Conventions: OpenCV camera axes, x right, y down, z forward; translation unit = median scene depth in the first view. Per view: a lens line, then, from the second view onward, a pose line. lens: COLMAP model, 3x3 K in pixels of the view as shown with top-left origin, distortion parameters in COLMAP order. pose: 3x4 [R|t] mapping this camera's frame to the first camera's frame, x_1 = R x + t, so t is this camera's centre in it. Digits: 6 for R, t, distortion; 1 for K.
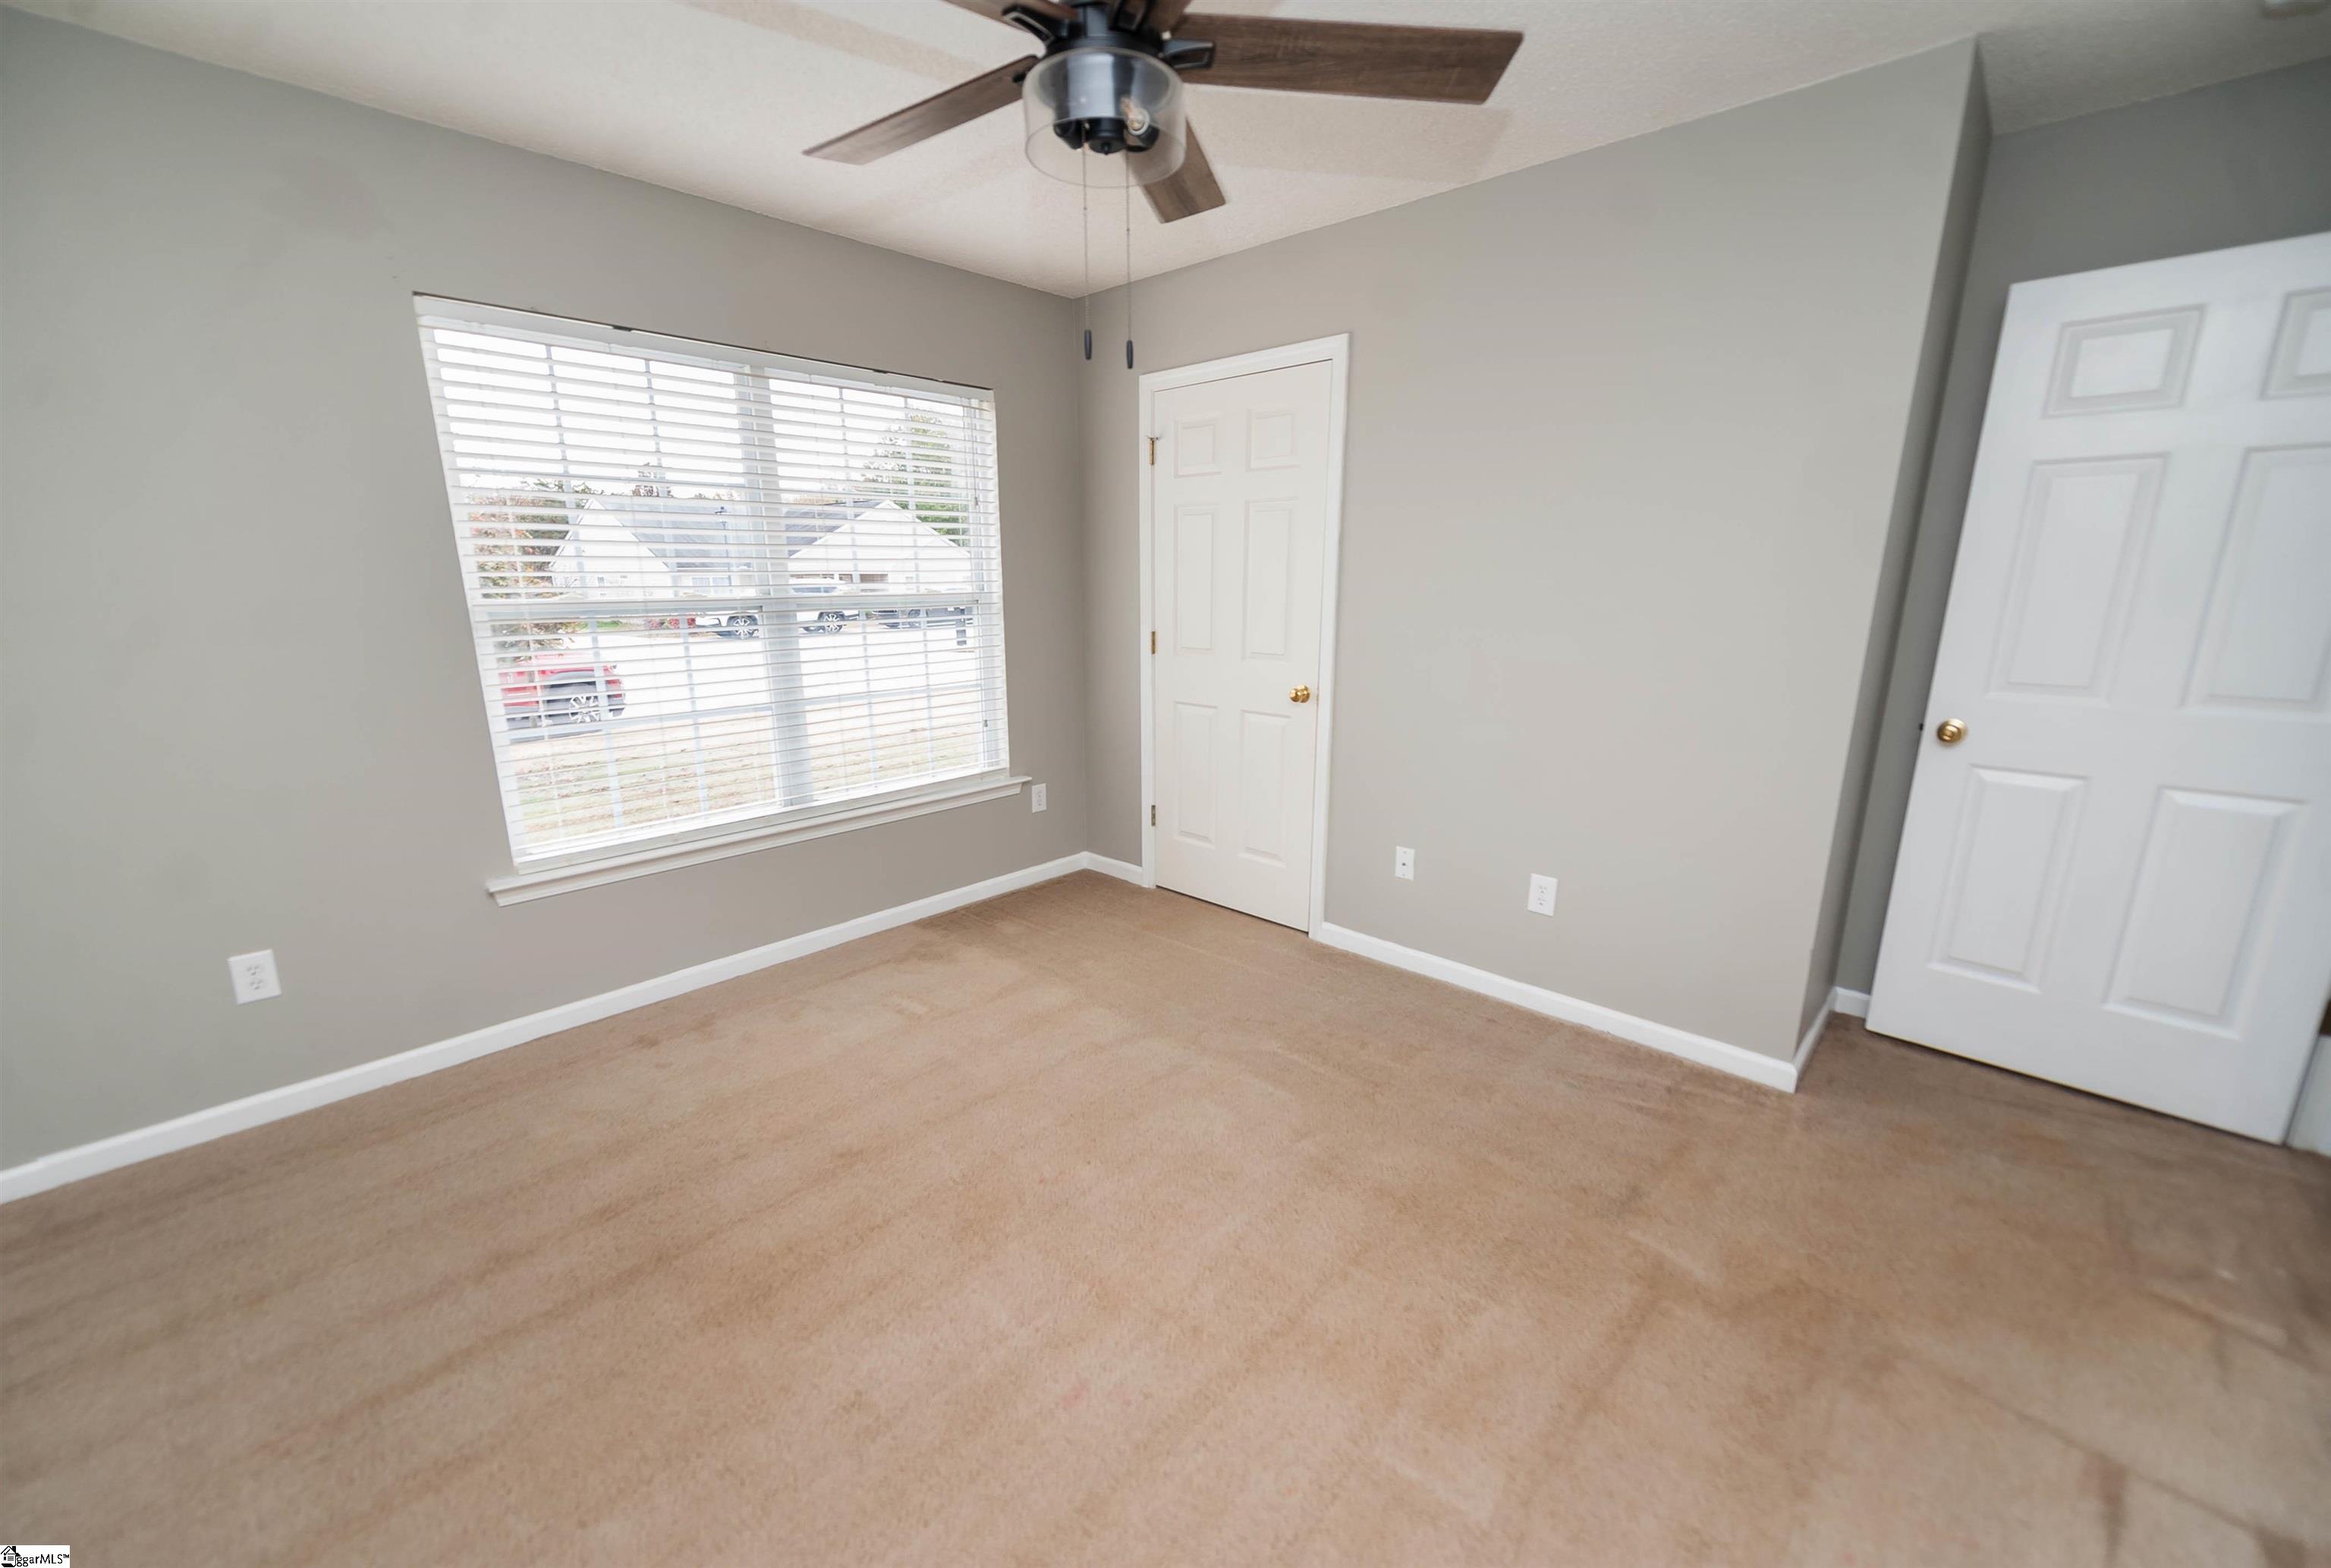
lens RADIAL K [[922.5, 0, 1165.5], [0, 922.5, 784.0], [0, 0, 1]] dist [-0.003701, -0.000302]
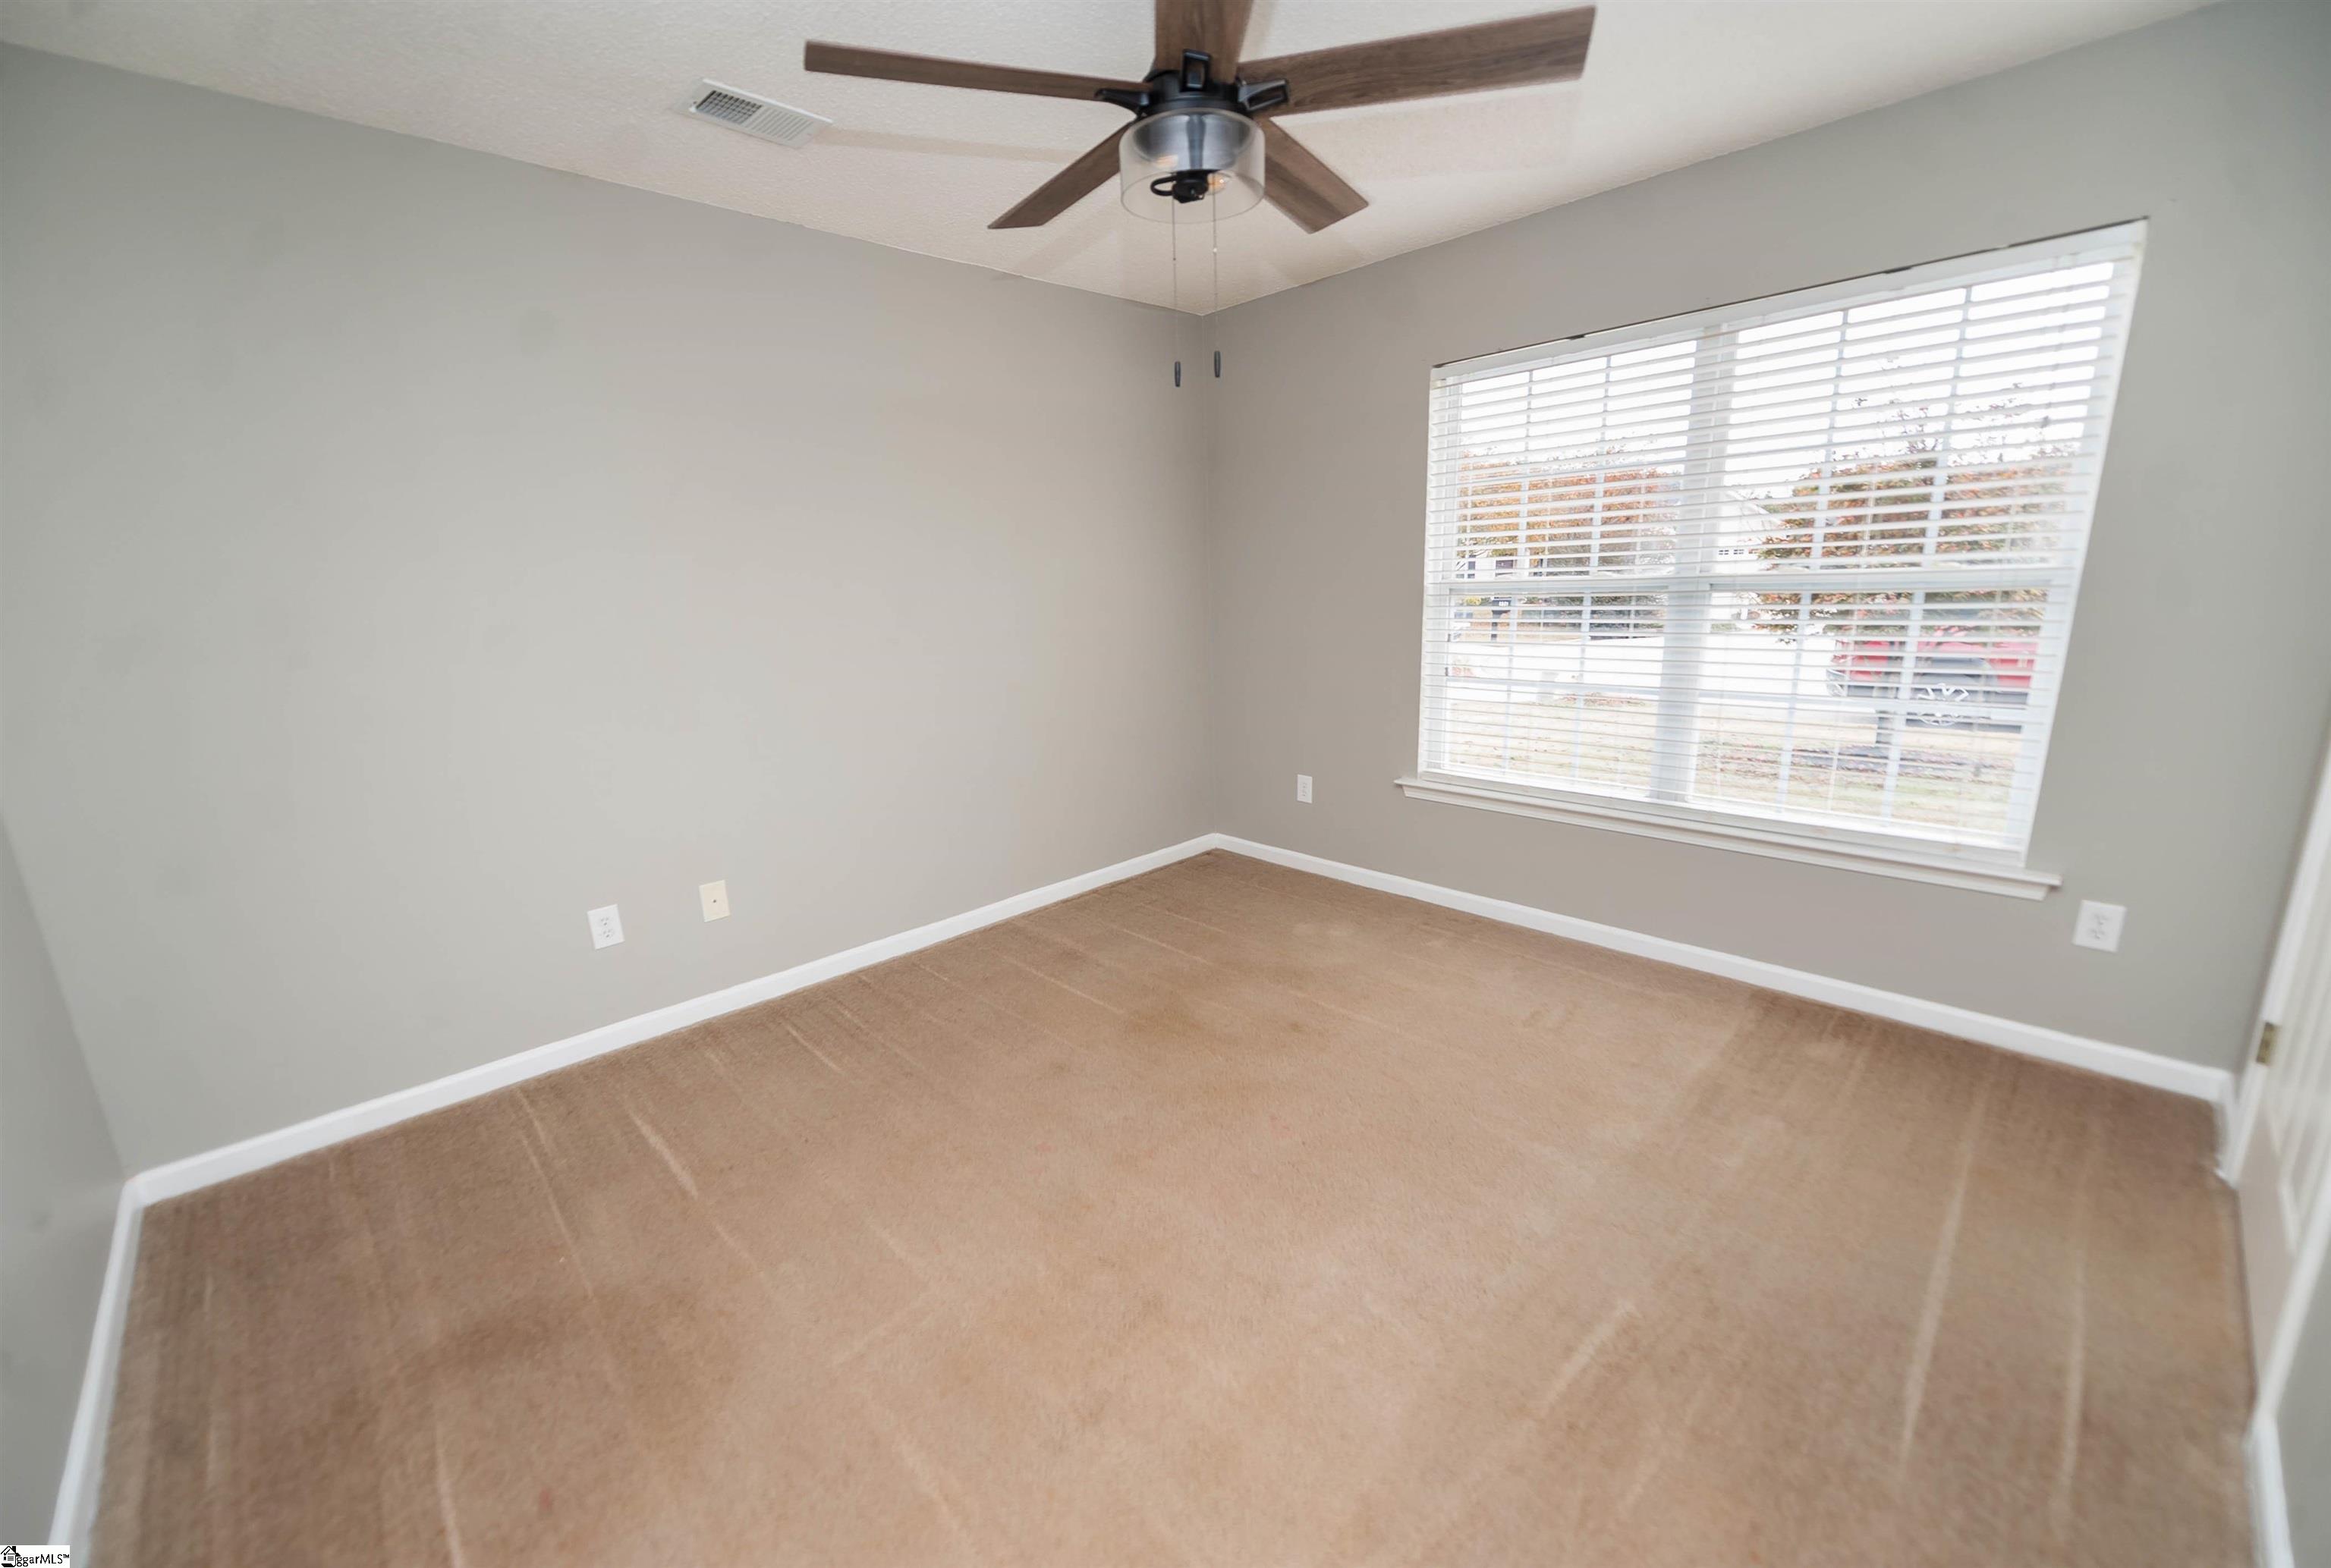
lens RADIAL K [[922.5, 0, 1165.5], [0, 922.5, 784.0], [0, 0, 1]] dist [-0.003701, -0.000302]
pose [[-0.050591, 0.227283, -0.972514, 0.568574], [-0.185093, 0.954758, 0.232762, -0.124808], [0.981418, 0.191781, -0.006234, 0.542552]]
